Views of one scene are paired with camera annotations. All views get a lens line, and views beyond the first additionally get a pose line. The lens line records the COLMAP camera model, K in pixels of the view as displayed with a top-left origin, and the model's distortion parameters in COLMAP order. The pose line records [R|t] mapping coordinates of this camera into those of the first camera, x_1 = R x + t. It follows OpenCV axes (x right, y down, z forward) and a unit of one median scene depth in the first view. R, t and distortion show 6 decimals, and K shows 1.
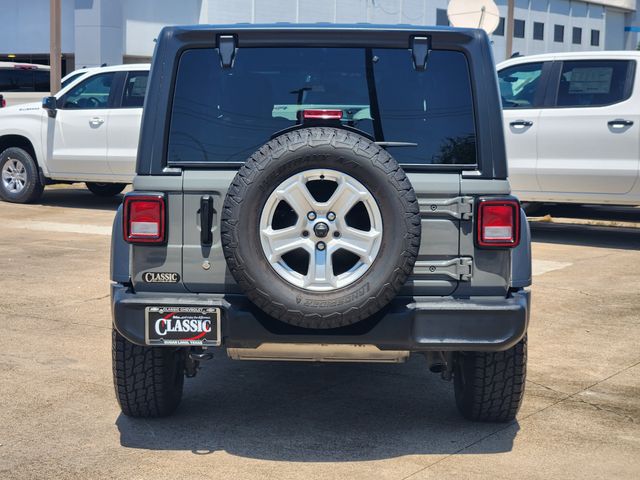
lens RADIAL K [[1299.7, 0, 312.2], [0, 1299.7, 239.5], [0, 0, 1]] dist [-0.795663, 8.417647]
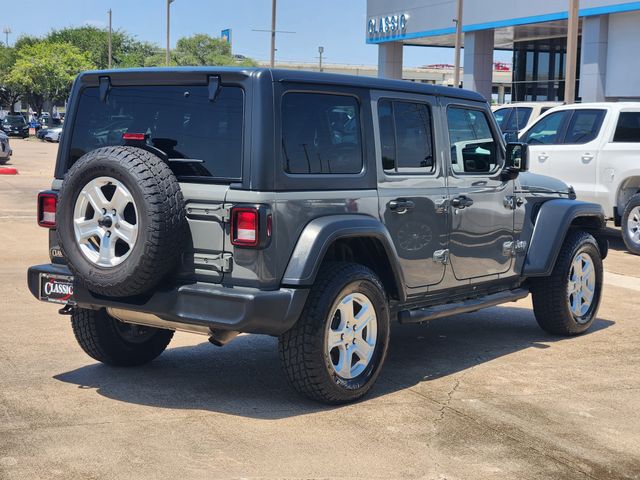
lens RADIAL K [[1299.7, 0, 312.2], [0, 1299.7, 239.5], [0, 0, 1]] dist [-0.795663, 8.417647]
pose [[0.820936, 0.058523, -0.568013, 0.897114], [-0.083479, 0.996347, -0.017994, 0.016463], [0.564885, 0.062189, 0.822823, 0.024045]]
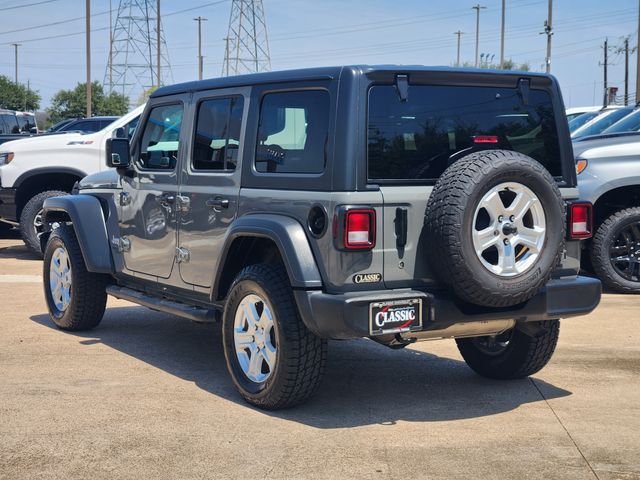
lens RADIAL K [[1299.7, 0, 312.2], [0, 1299.7, 239.5], [0, 0, 1]] dist [-0.795663, 8.417647]
pose [[0.834856, -0.051983, 0.548008, -0.818471], [0.063066, 0.998008, -0.001407, -0.007379], [-0.546843, 0.035736, 0.836472, 0.035973]]
